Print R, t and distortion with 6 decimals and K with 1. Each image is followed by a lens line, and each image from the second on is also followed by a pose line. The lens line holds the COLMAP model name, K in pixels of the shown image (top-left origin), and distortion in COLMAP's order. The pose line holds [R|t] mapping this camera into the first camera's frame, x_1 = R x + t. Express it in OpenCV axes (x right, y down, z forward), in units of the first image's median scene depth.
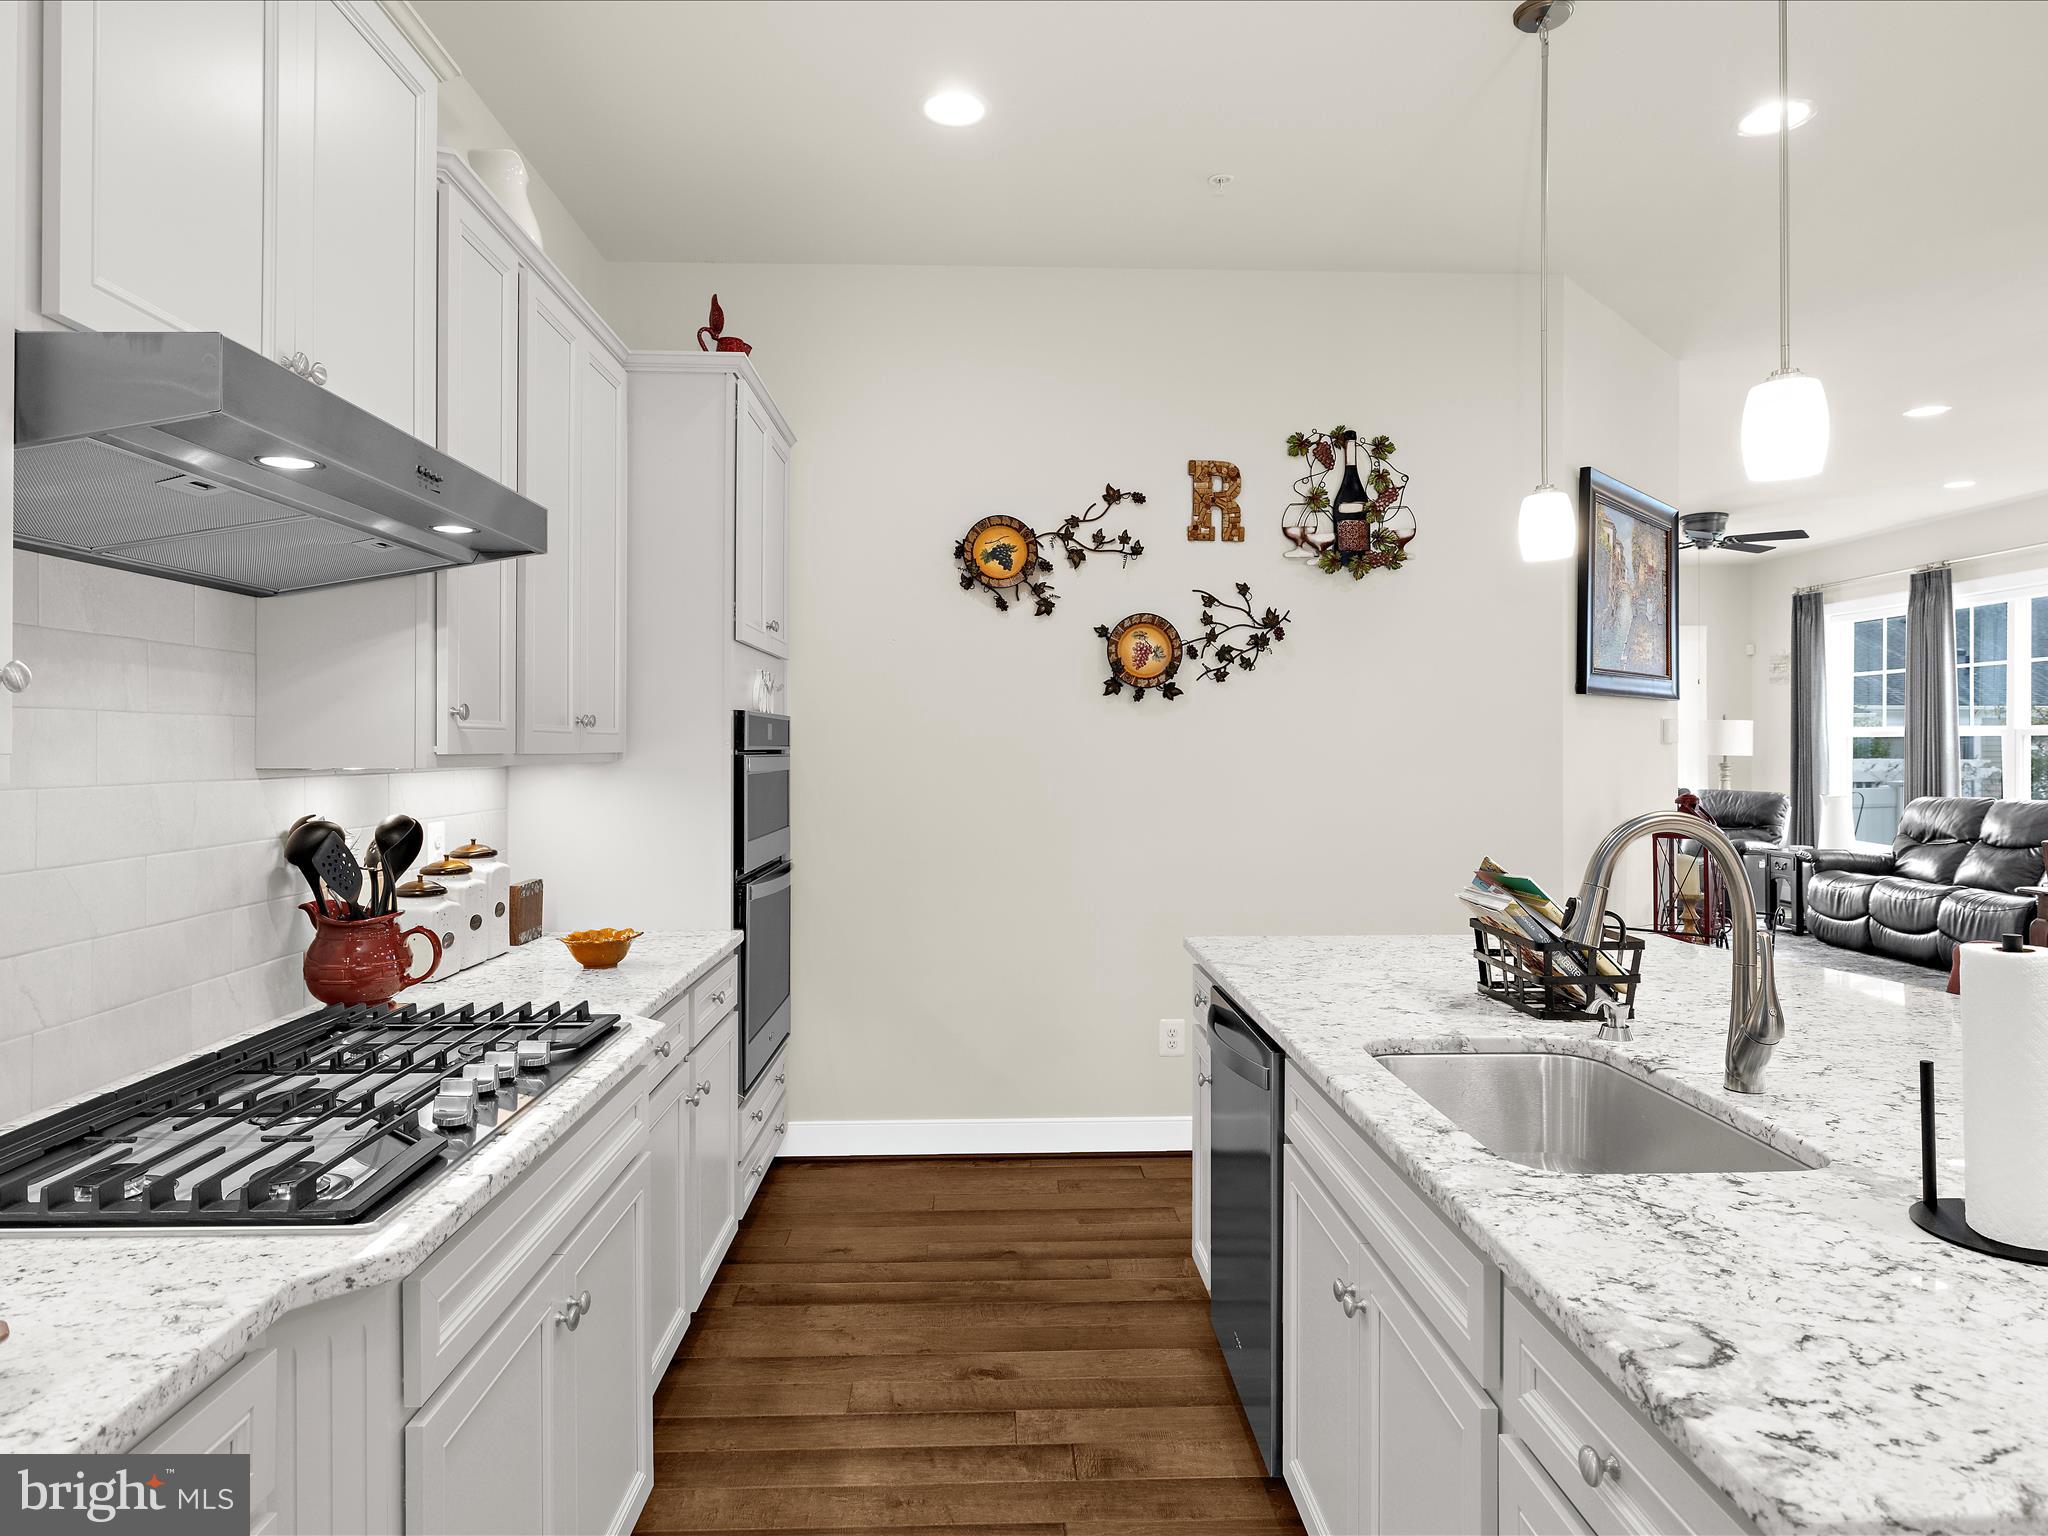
lens RADIAL K [[981.2, 0, 1020.0], [0, 981.2, 775.6], [0, 0, 1]] dist [0.006163, 0.000282]
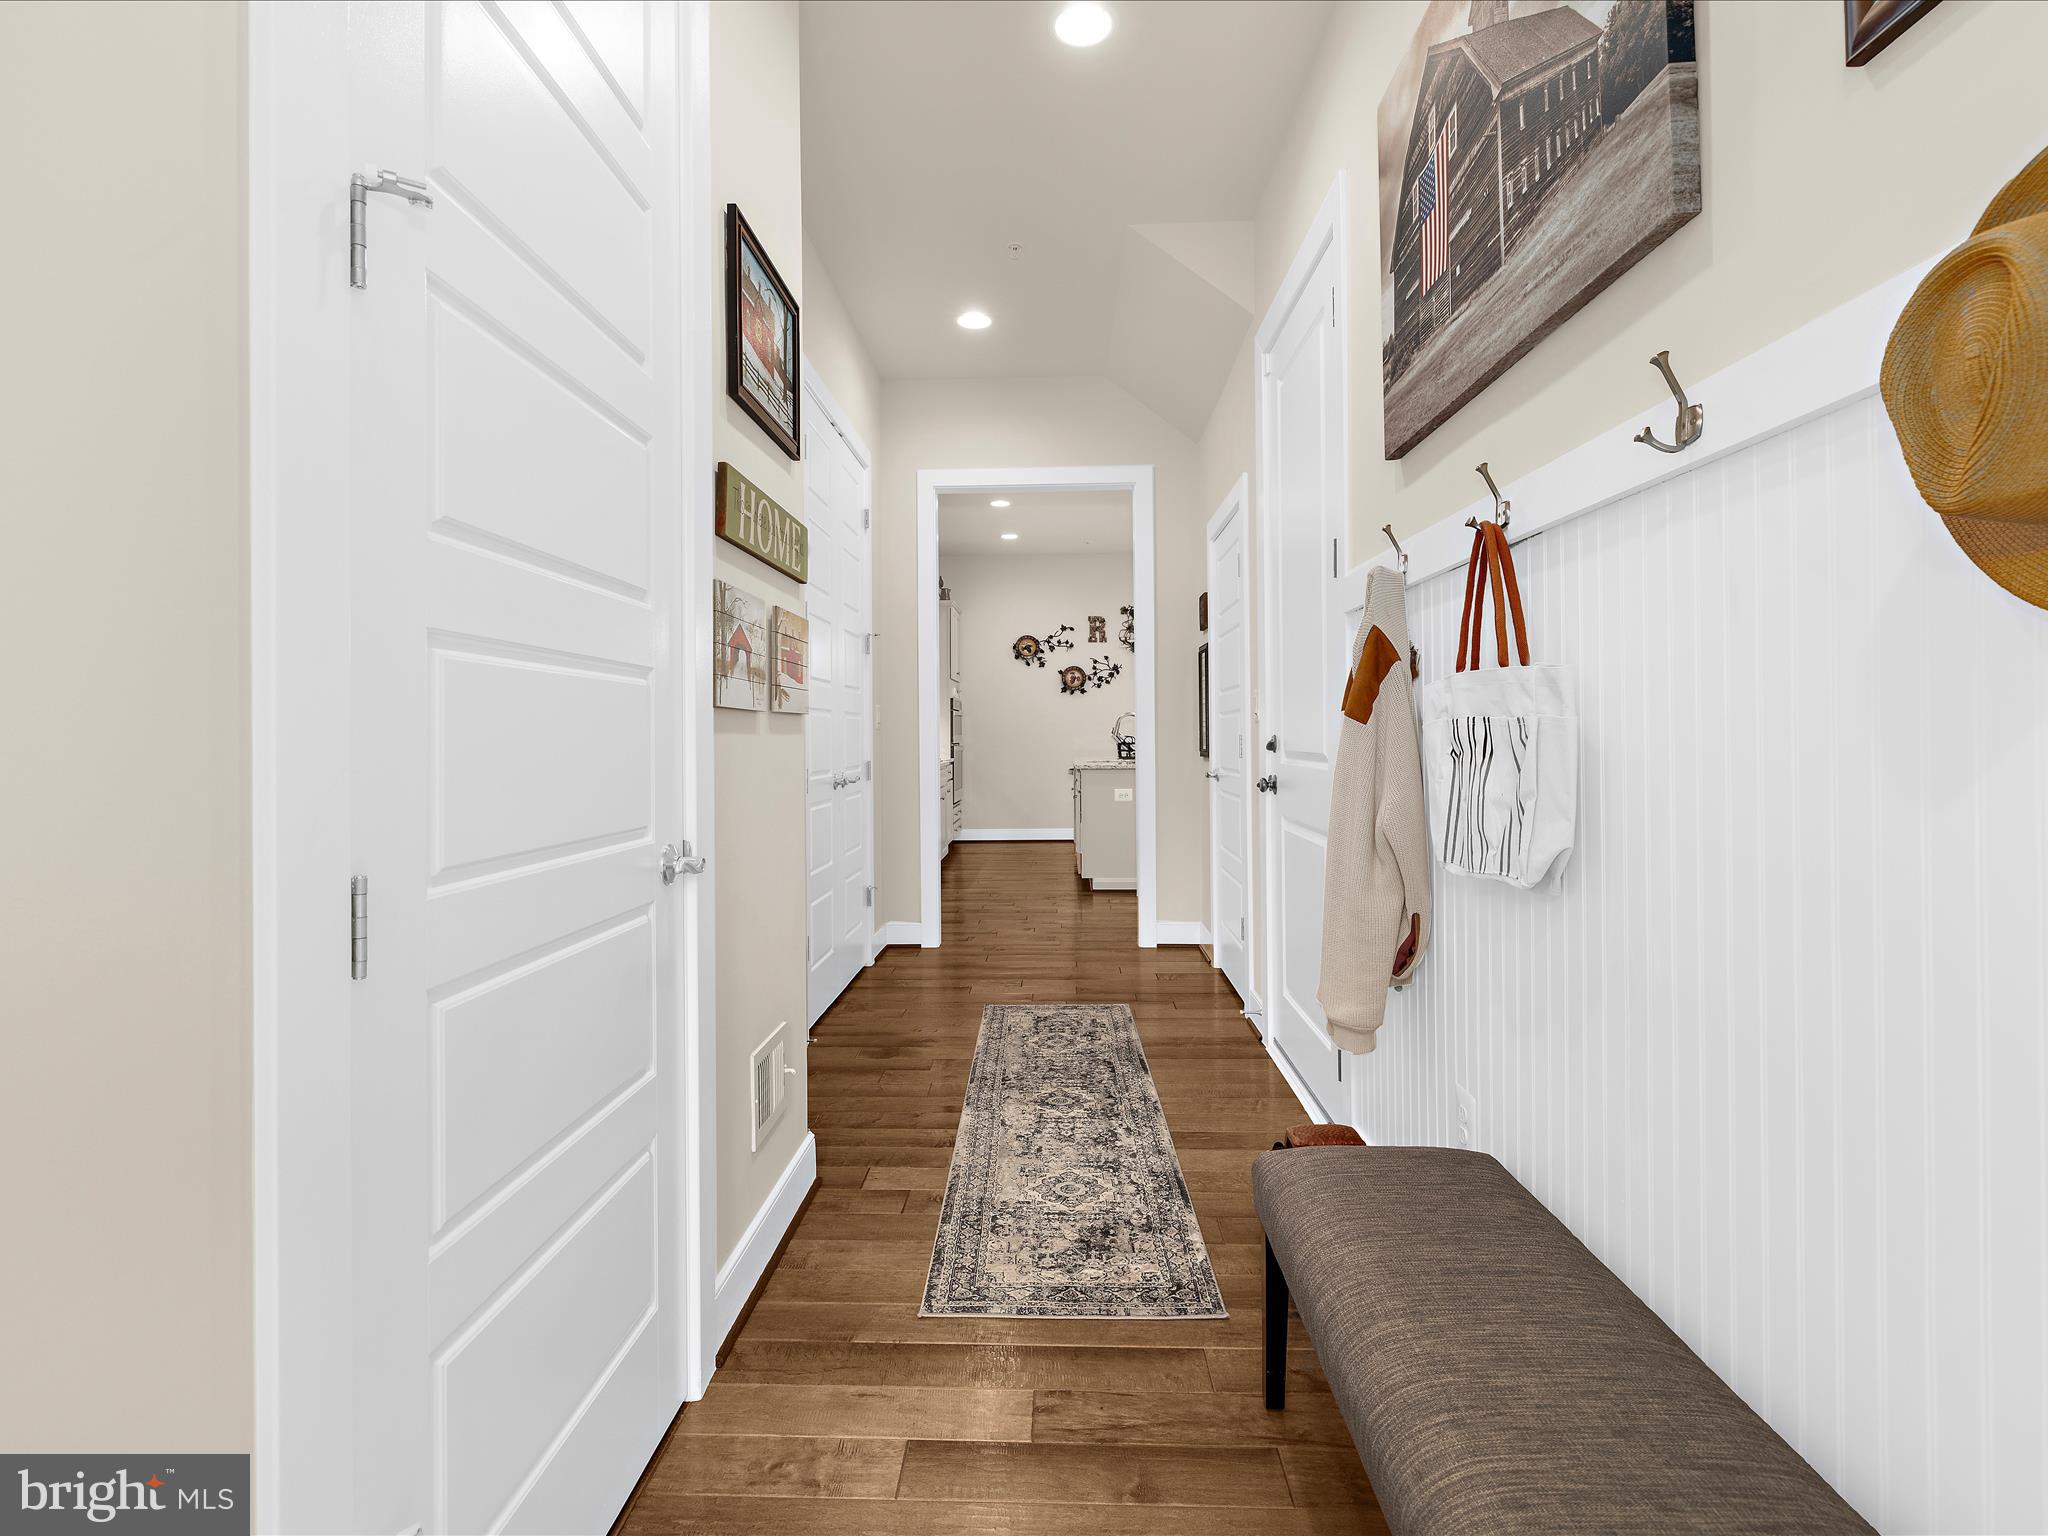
lens RADIAL K [[981.2, 0, 1033.1], [0, 981.2, 756.2], [0, 0, 1]] dist [0.006163, 0.000282]
pose [[0.996843, -0.003126, -0.079331, 0.243064], [0.003159, 0.999995, 0.000300, 0.118119], [0.079329, -0.000549, 0.996848, -2.100935]]
